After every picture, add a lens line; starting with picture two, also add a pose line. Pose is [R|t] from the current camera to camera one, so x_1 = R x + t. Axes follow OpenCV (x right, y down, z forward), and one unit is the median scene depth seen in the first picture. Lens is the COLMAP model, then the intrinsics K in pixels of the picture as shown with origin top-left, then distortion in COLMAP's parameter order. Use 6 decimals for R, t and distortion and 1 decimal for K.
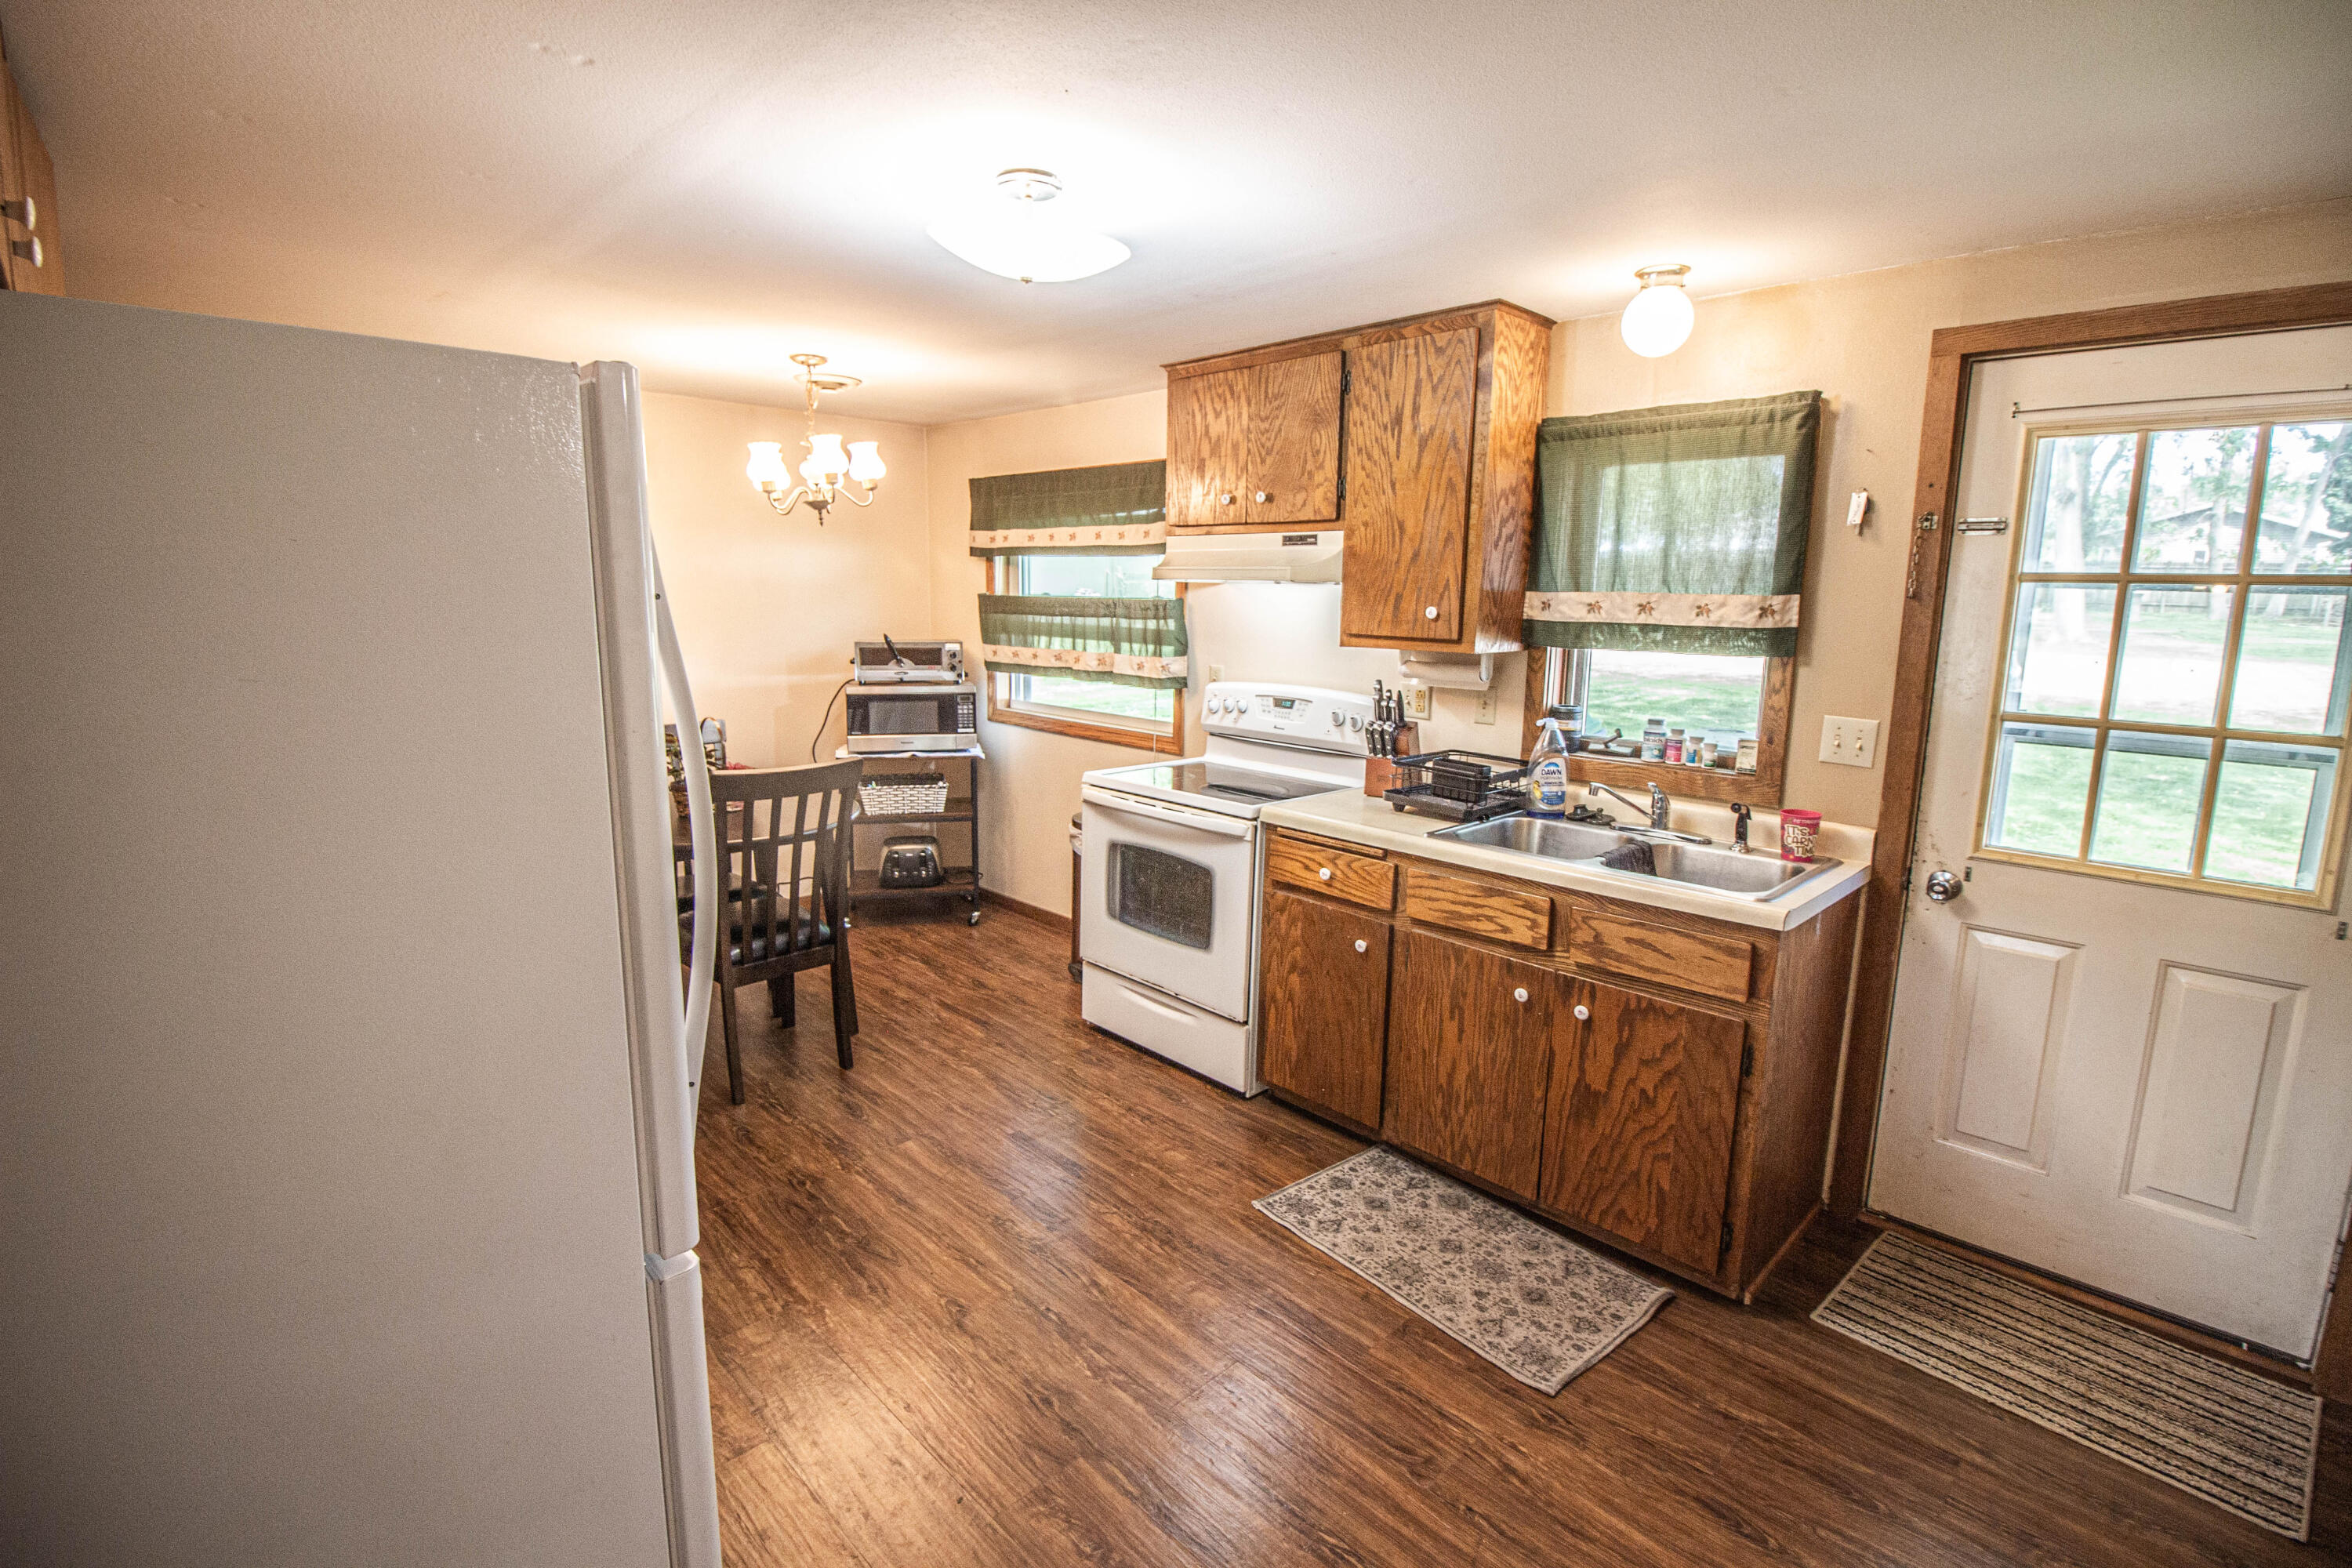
lens RADIAL K [[1085.5, 0, 1179.4], [0, 1085.5, 770.5], [0, 0, 1]] dist [0.002085, -0.016121]
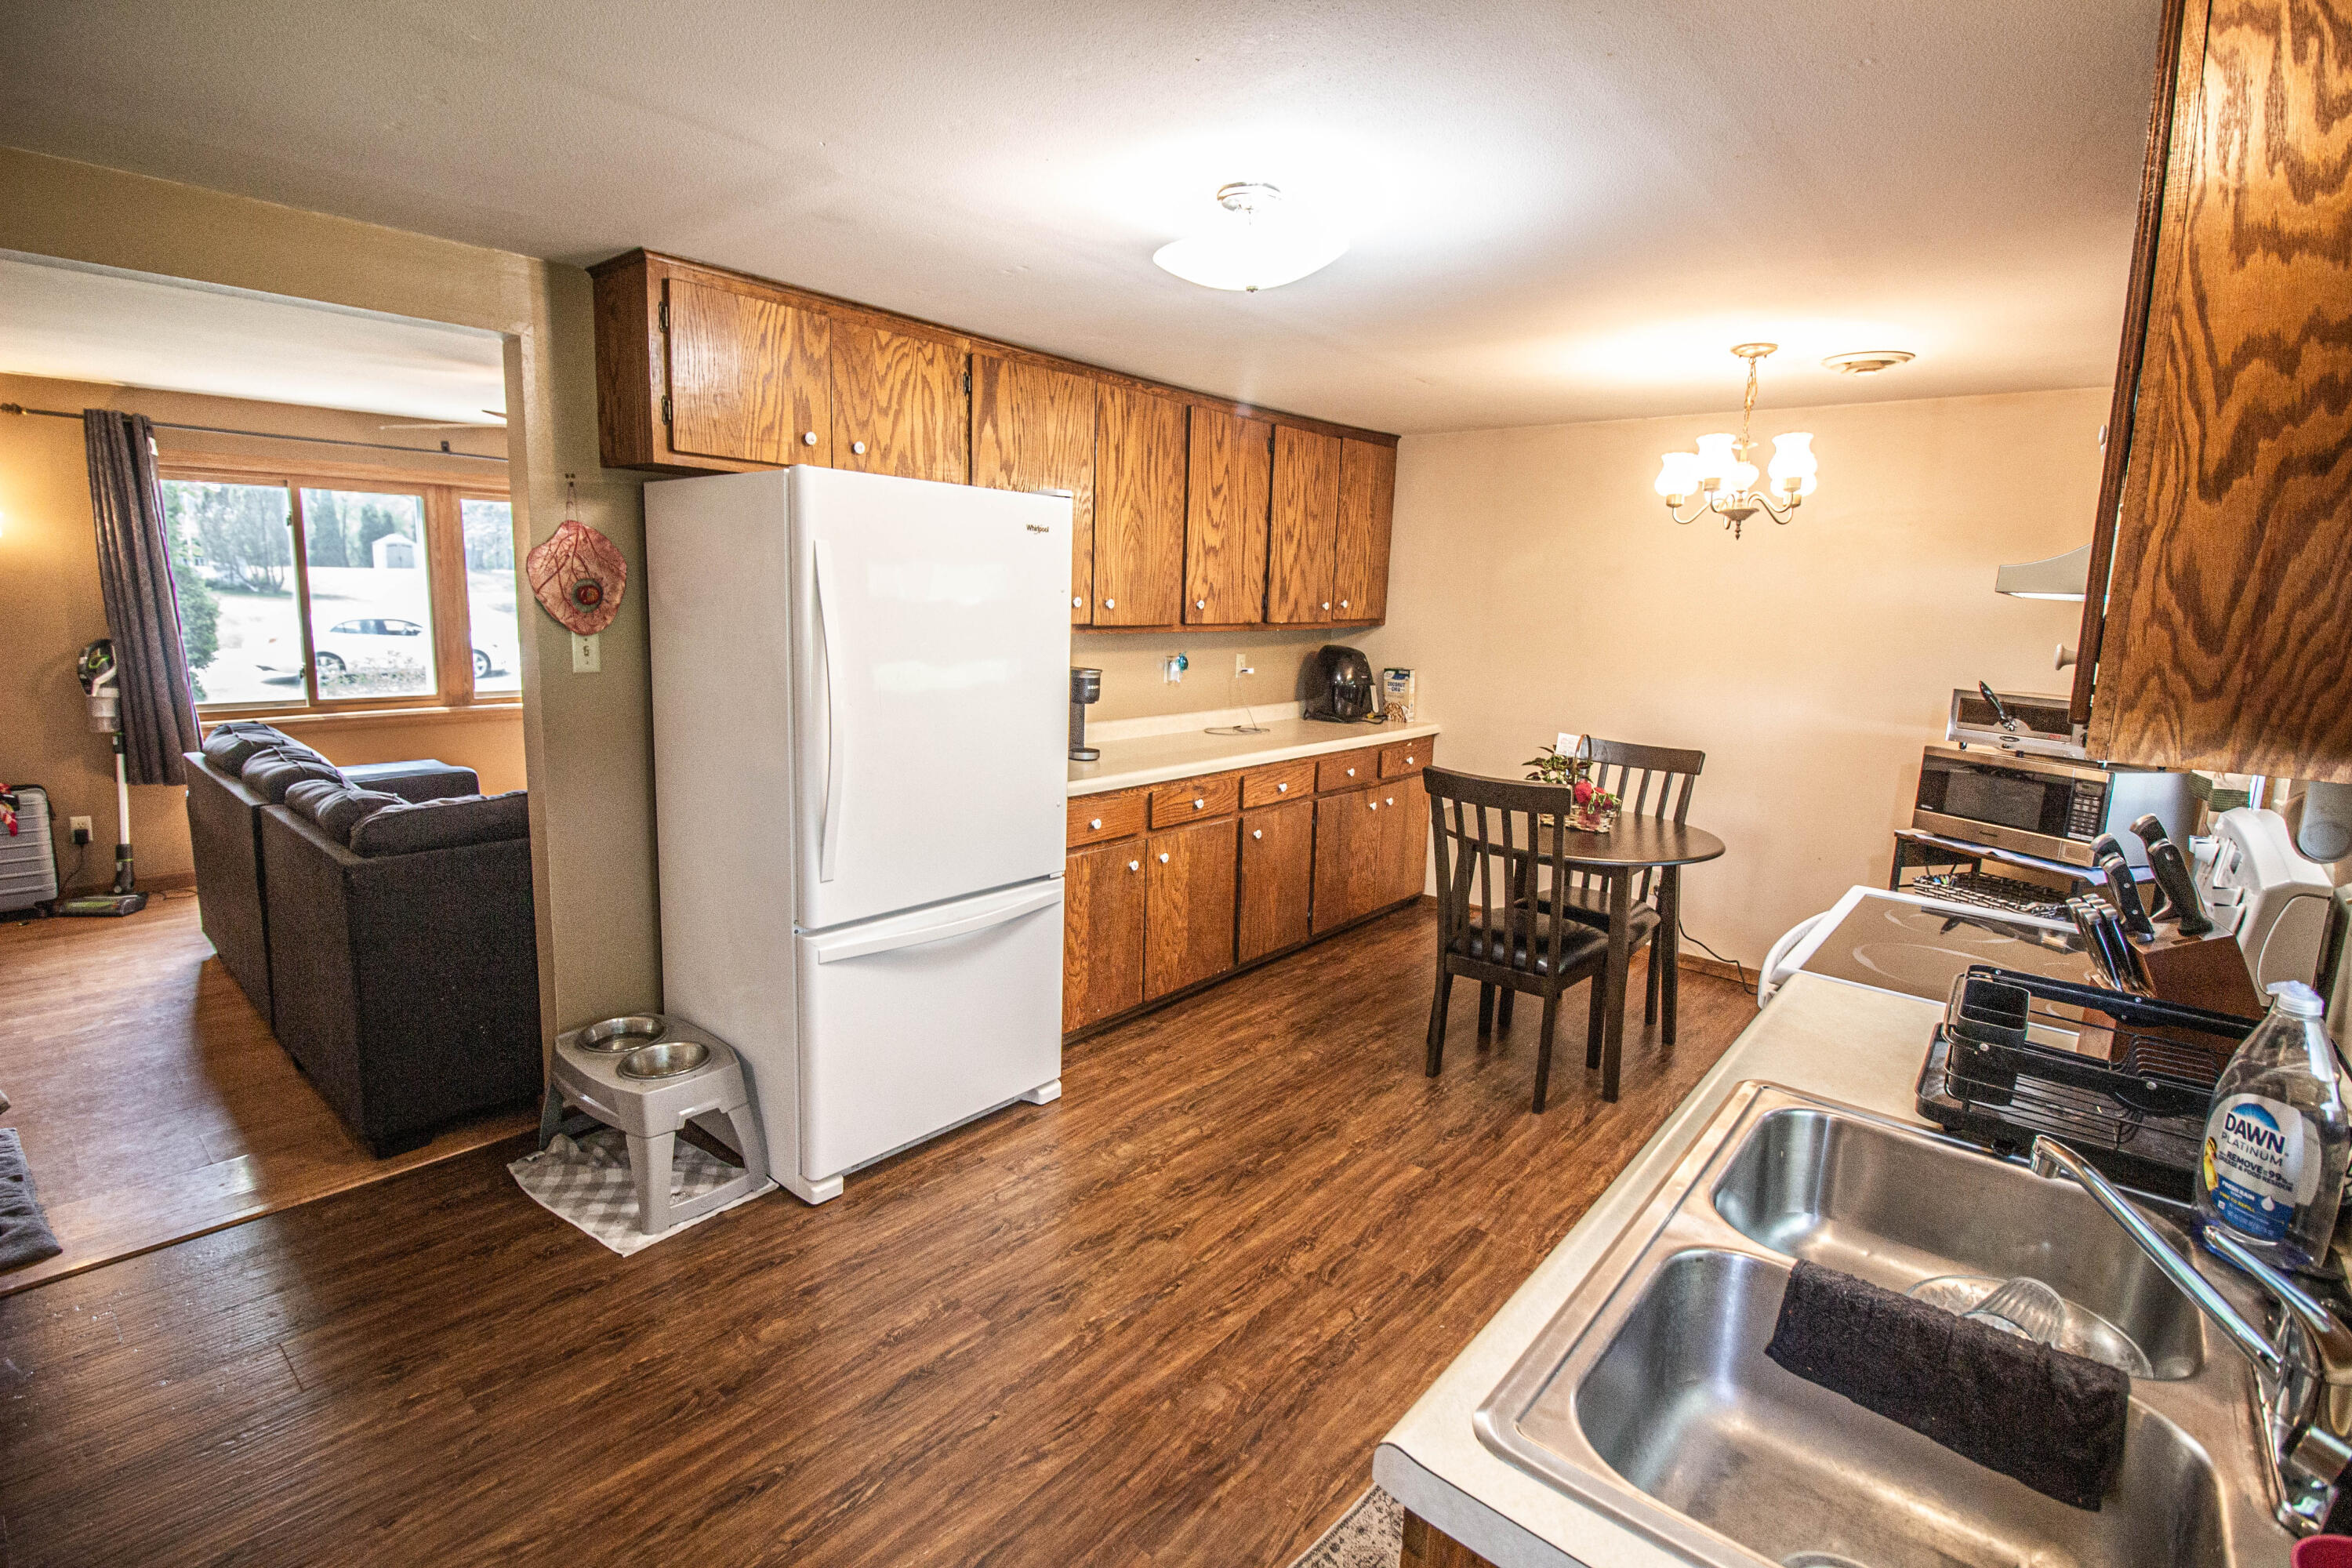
lens RADIAL K [[1086.2, 0, 1173.3], [0, 1086.2, 766.4], [0, 0, 1]] dist [-0.002588, -0.011562]
pose [[0.086799, 0.148365, -0.985116, 0.640586], [-0.196590, 0.971955, 0.129061, -0.089357], [0.976636, 0.182462, 0.113531, 0.617045]]
